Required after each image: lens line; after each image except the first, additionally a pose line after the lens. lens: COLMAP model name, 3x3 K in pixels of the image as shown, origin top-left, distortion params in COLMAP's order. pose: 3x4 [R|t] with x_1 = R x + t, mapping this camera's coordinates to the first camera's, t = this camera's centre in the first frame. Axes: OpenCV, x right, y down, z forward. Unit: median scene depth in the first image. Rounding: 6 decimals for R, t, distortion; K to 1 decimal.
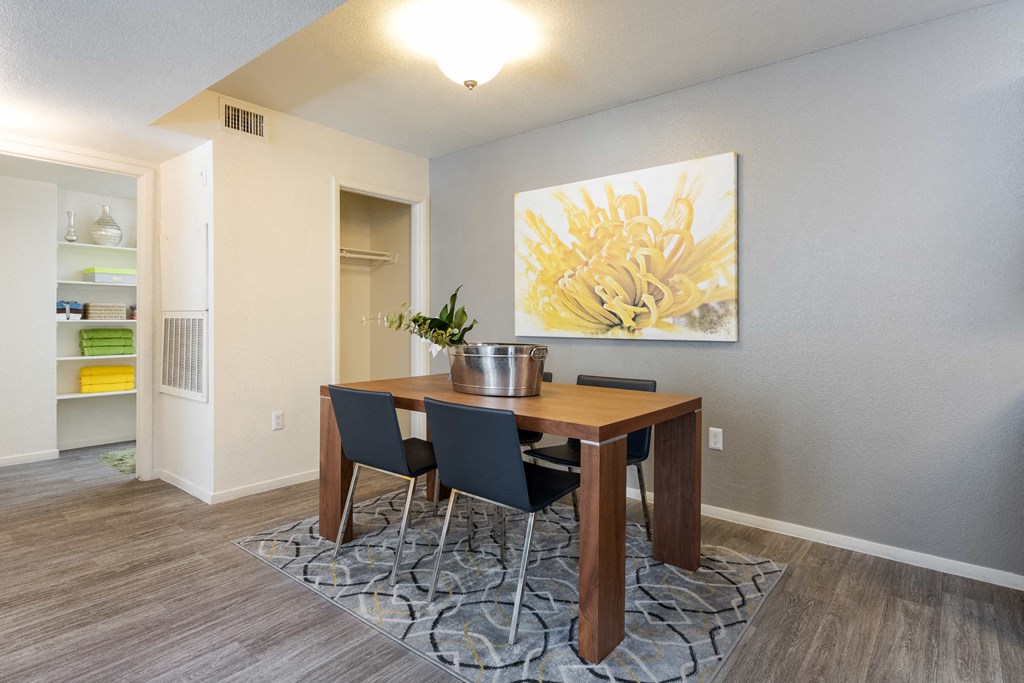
lens RADIAL K [[546.7, 0, 514.8], [0, 546.7, 325.8], [0, 0, 1]] dist [0.008490, 0.000388]
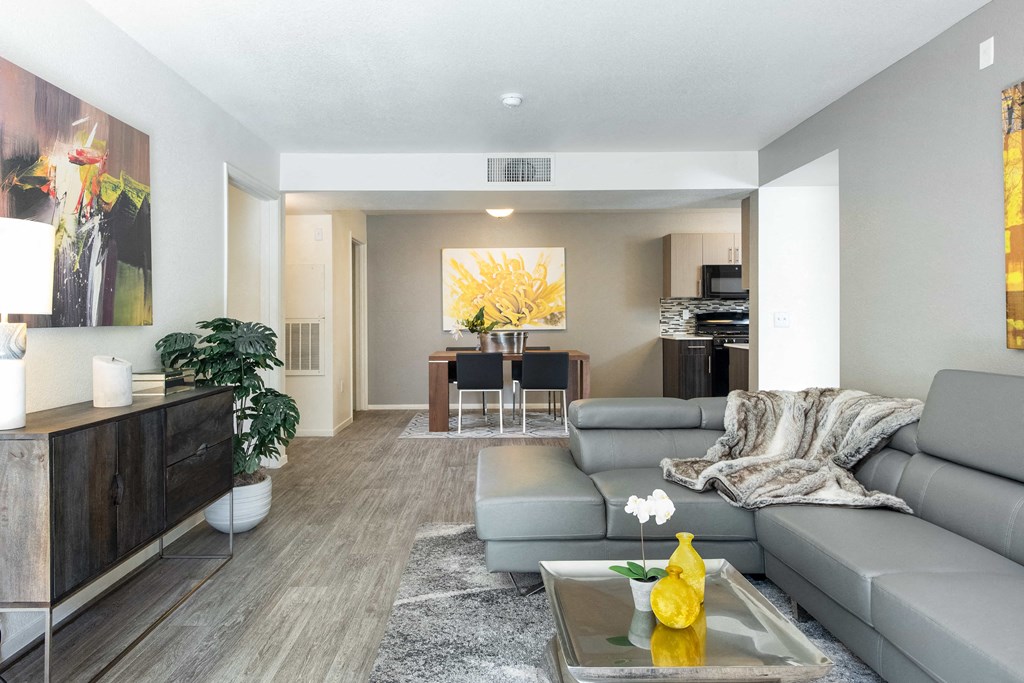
lens RADIAL K [[546.7, 0, 514.8], [0, 546.7, 325.8], [0, 0, 1]] dist [0.008490, 0.000388]
pose [[0.765065, -0.017201, 0.643723, -1.159197], [0.016807, 0.999836, 0.006741, -0.004935], [-0.643734, 0.005662, 0.765229, -0.584380]]
